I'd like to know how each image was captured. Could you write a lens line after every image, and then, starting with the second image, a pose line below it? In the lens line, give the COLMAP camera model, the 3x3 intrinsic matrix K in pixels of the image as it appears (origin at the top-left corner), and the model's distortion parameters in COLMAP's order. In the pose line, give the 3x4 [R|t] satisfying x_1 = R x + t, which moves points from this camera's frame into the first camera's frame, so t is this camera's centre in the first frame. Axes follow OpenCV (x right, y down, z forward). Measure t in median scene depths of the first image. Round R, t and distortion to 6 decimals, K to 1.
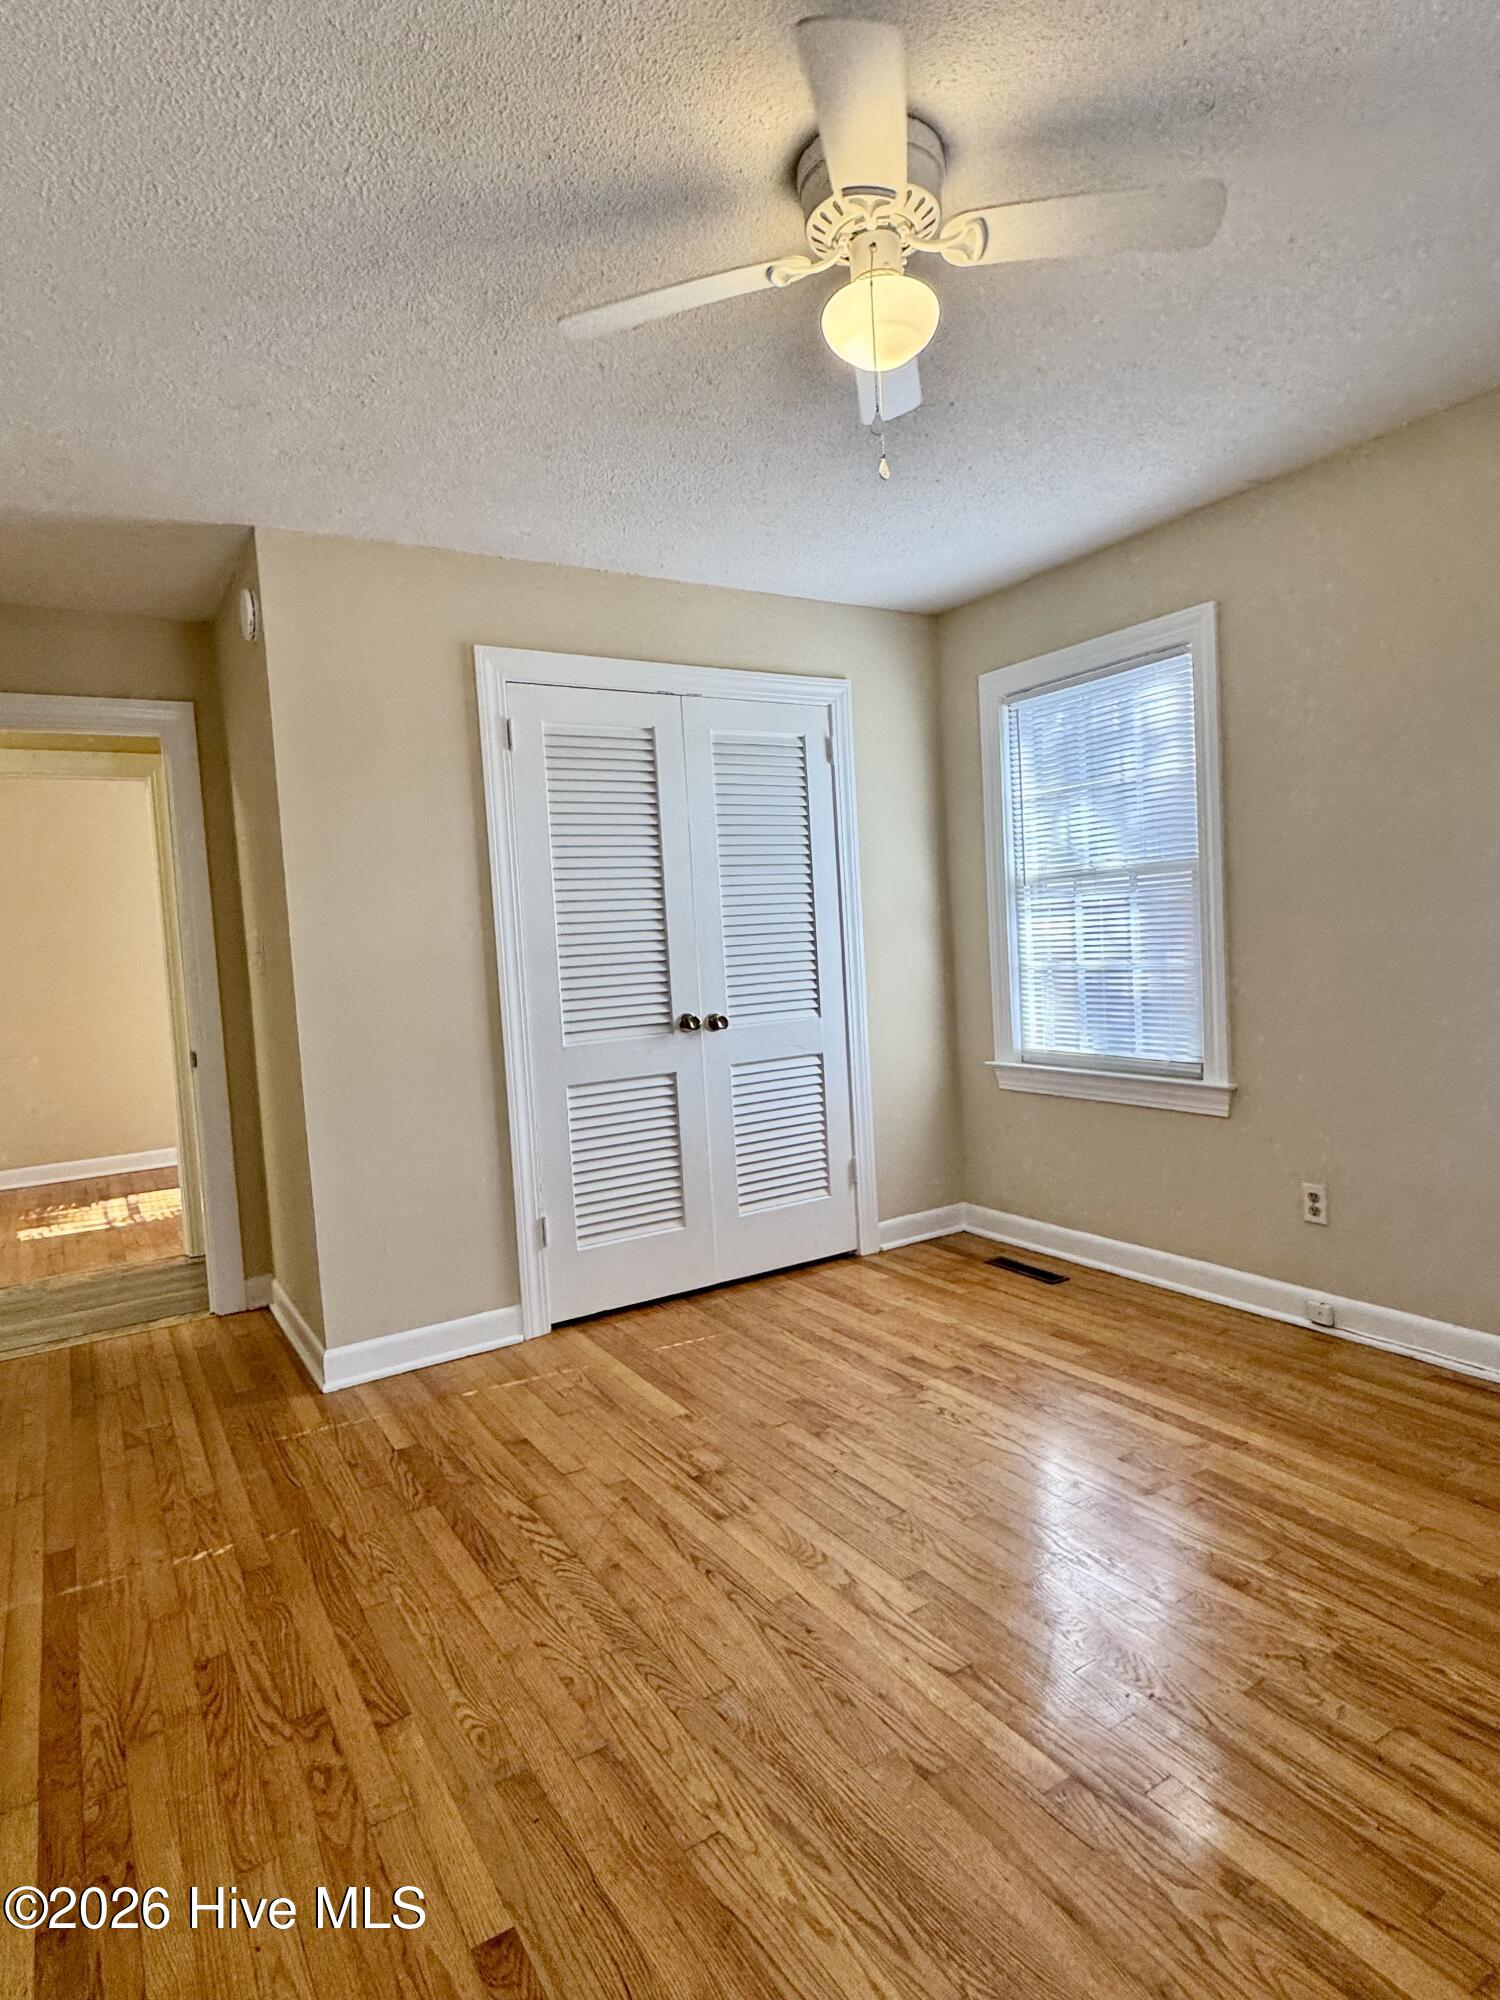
lens RADIAL K [[1136.3, 0, 770.0], [0, 1136.3, 1000.0], [0, 0, 1]] dist [-0.006015, 0.001950]
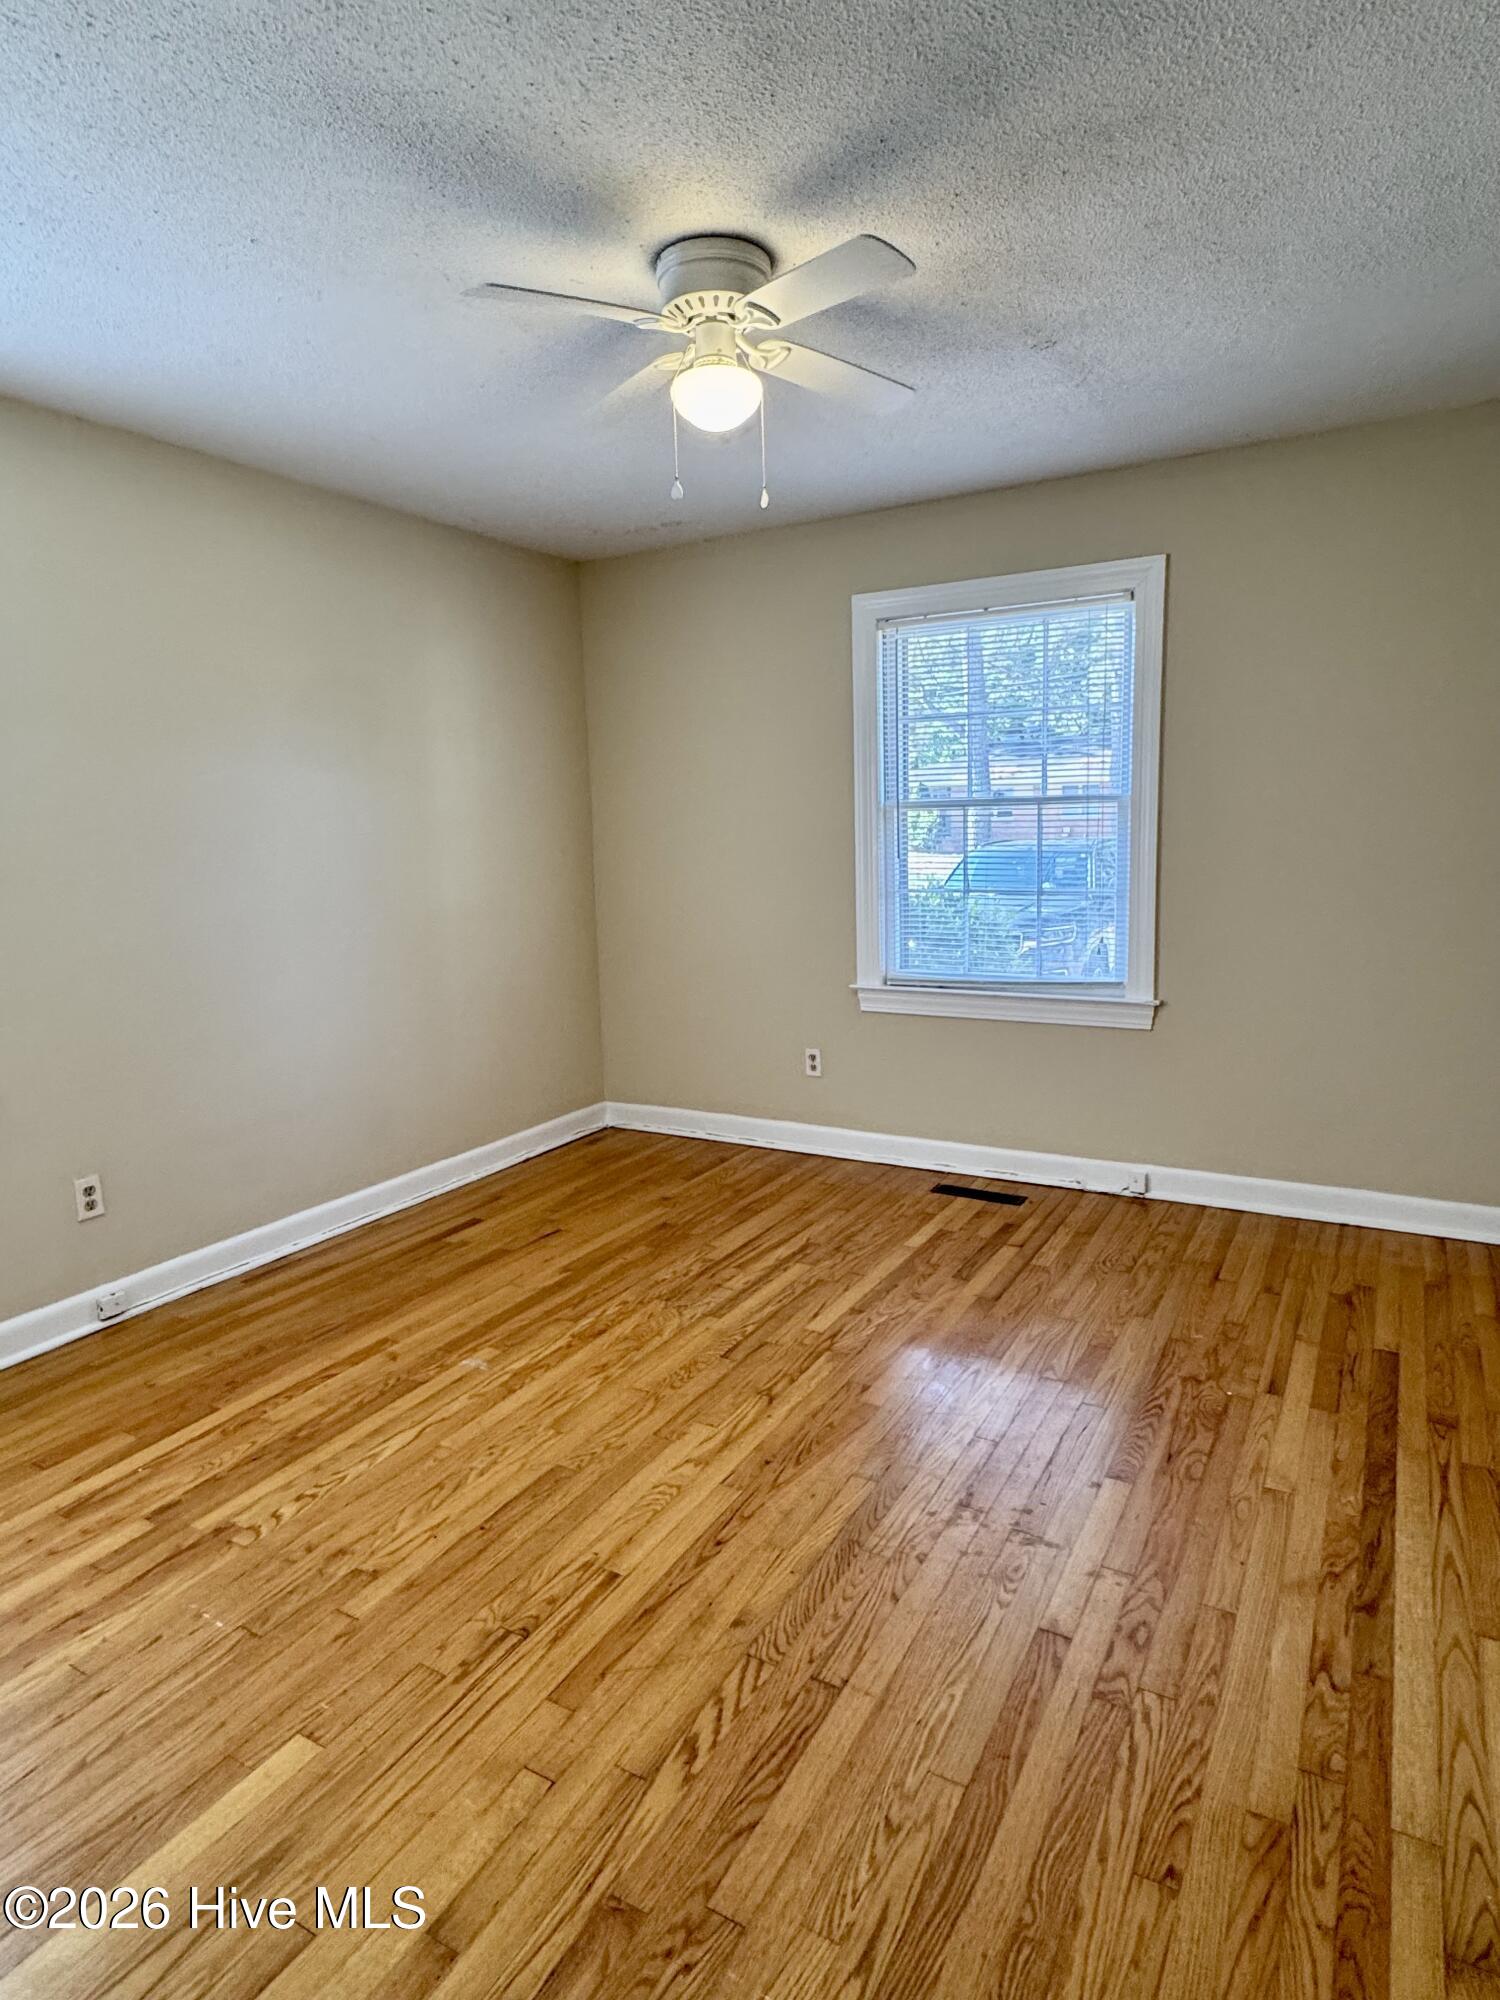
lens RADIAL K [[1136.3, 0, 761.2], [0, 1136.3, 1002.3], [0, 0, 1]] dist [-0.006015, 0.001950]
pose [[-0.477123, -0.069382, 0.876094, -0.907581], [0.104926, 0.985251, 0.135170, -0.075583], [-0.872550, 0.156417, -0.462806, 1.381735]]
